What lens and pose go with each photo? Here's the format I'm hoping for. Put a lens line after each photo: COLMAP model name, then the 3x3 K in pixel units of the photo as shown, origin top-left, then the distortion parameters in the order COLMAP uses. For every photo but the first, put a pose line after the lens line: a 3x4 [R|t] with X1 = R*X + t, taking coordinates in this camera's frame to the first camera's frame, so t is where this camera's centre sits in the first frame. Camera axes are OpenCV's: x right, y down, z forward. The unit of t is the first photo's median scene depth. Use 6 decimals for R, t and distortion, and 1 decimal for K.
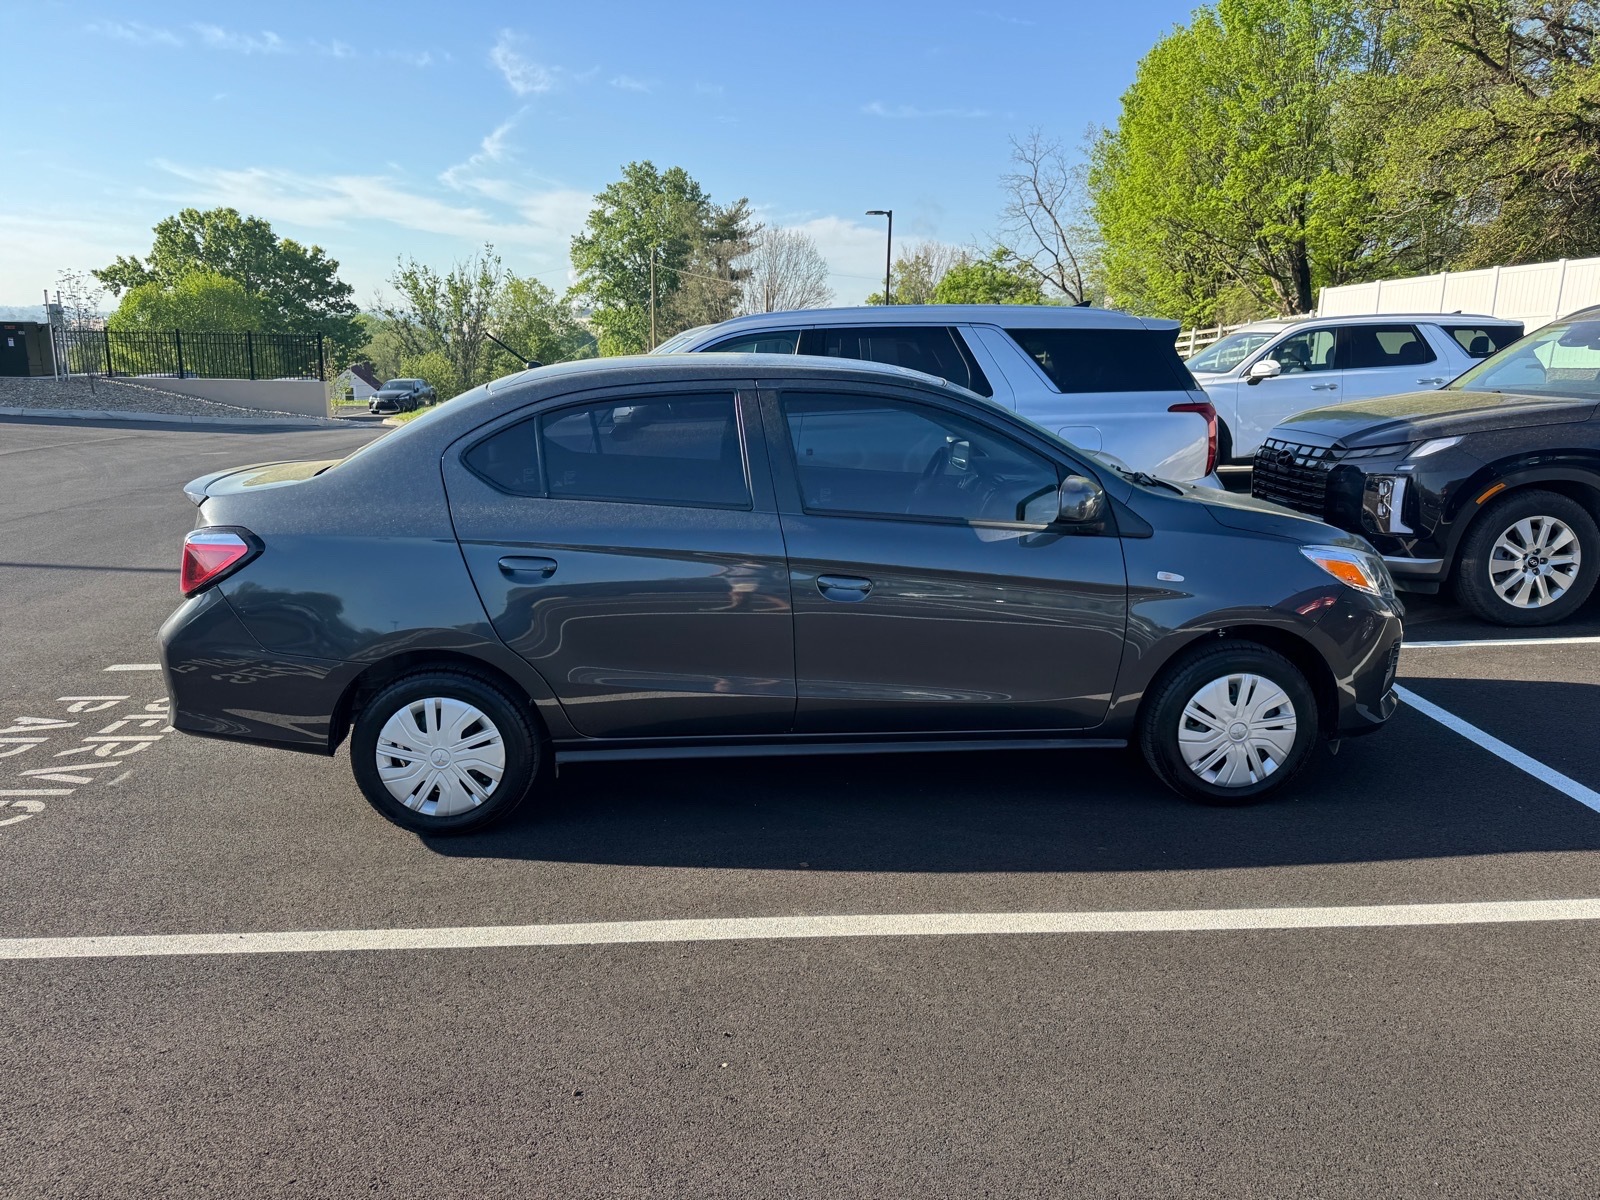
lens RADIAL K [[1108.8, 0, 824.2], [0, 1108.8, 607.6], [0, 0, 1]] dist [0.003151, -0.009606]
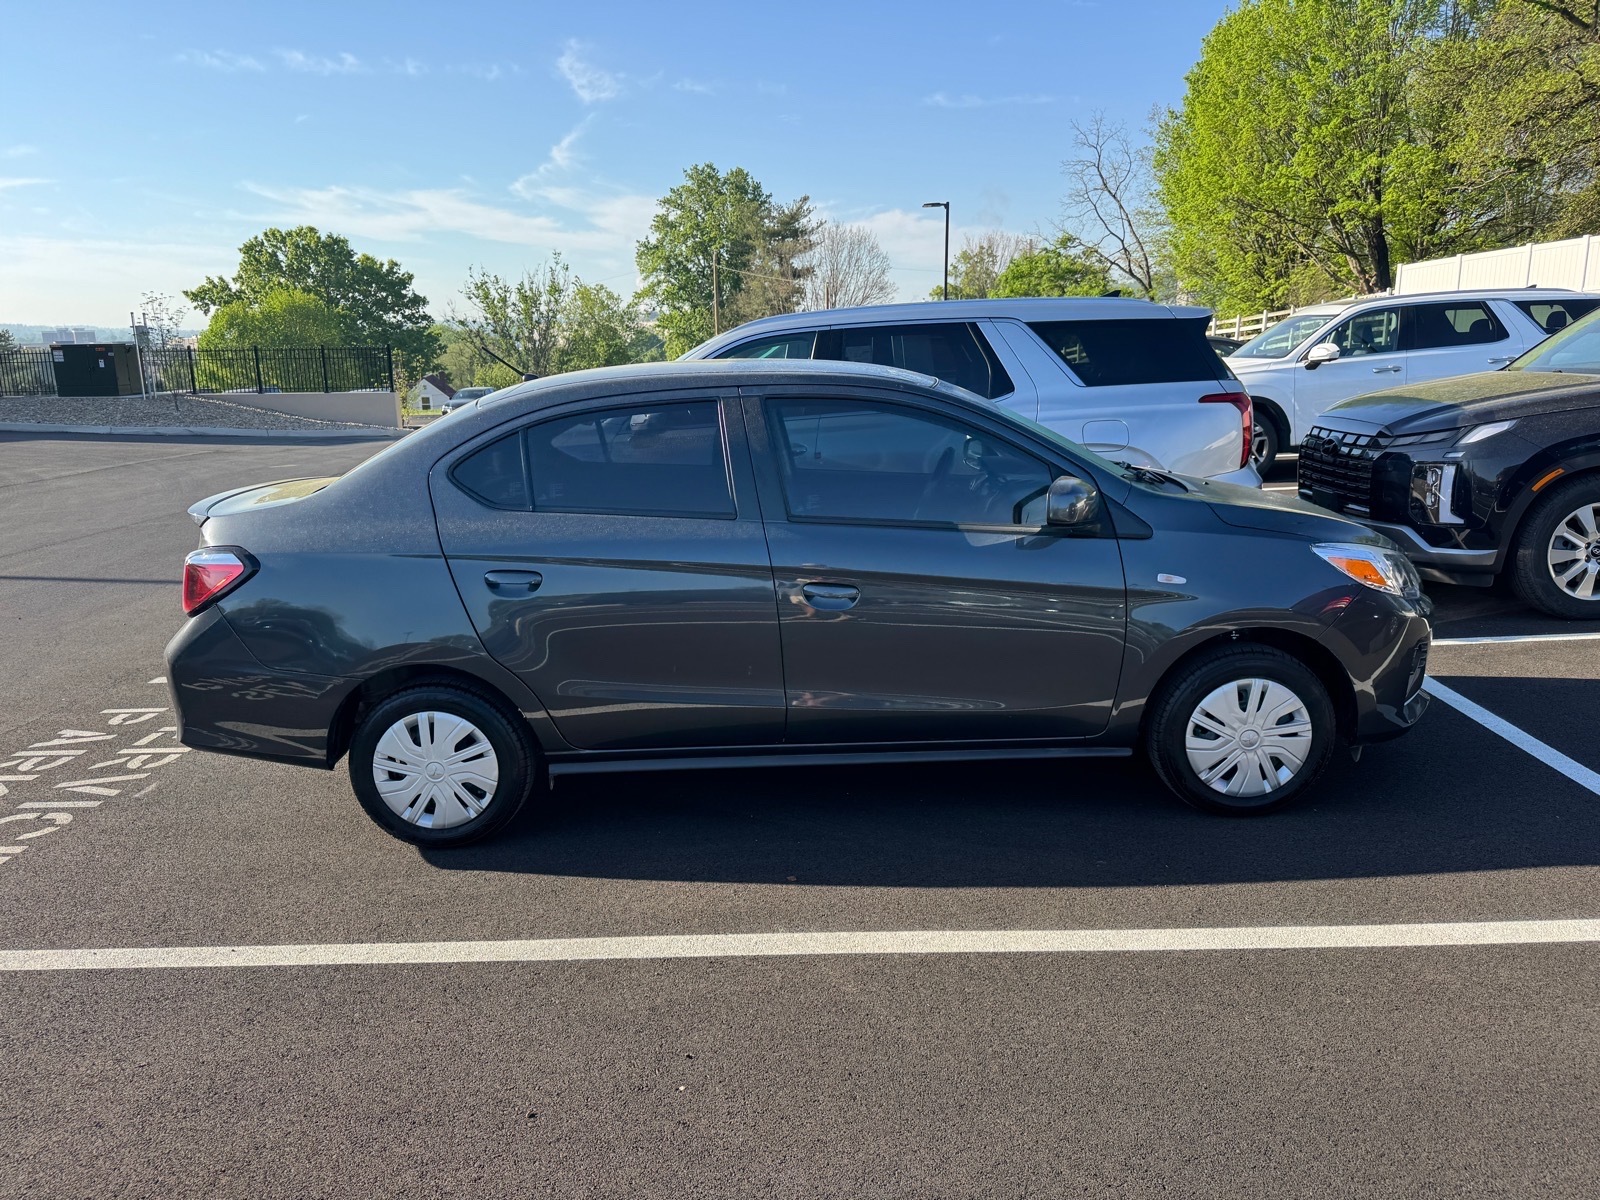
lens RADIAL K [[1108.8, 0, 824.2], [0, 1108.8, 607.6], [0, 0, 1]] dist [0.003151, -0.009606]
pose [[0.997310, -0.015538, -0.071629, 0.067276], [0.015830, 0.999869, 0.003498, -0.009140], [0.071565, -0.004623, 0.997425, 0.017447]]
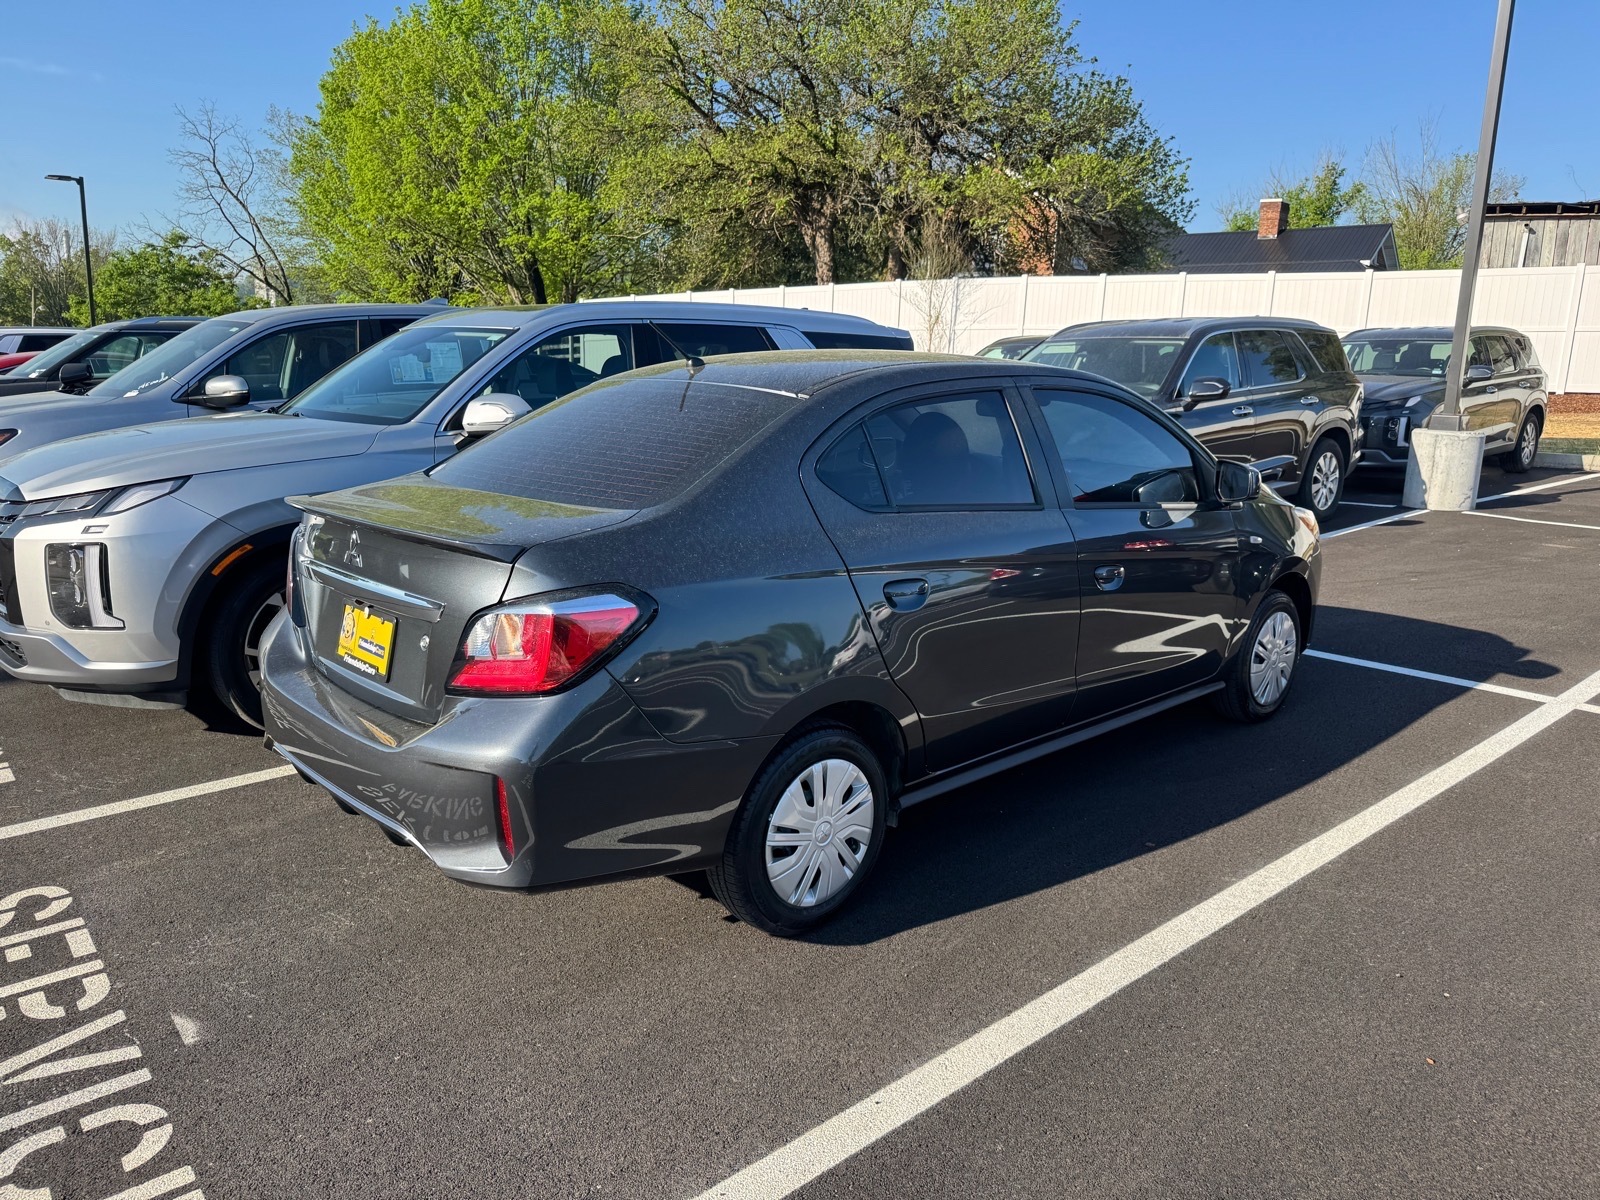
lens RADIAL K [[1111.4, 0, 800.0], [0, 1111.4, 600.0], [0, 0, 1]] dist [0.052238, -0.065948]
pose [[0.776506, -0.120644, 0.618452, -0.708892], [0.128193, 0.991220, 0.032407, -0.055137], [-0.616932, 0.054117, 0.785154, 0.288678]]
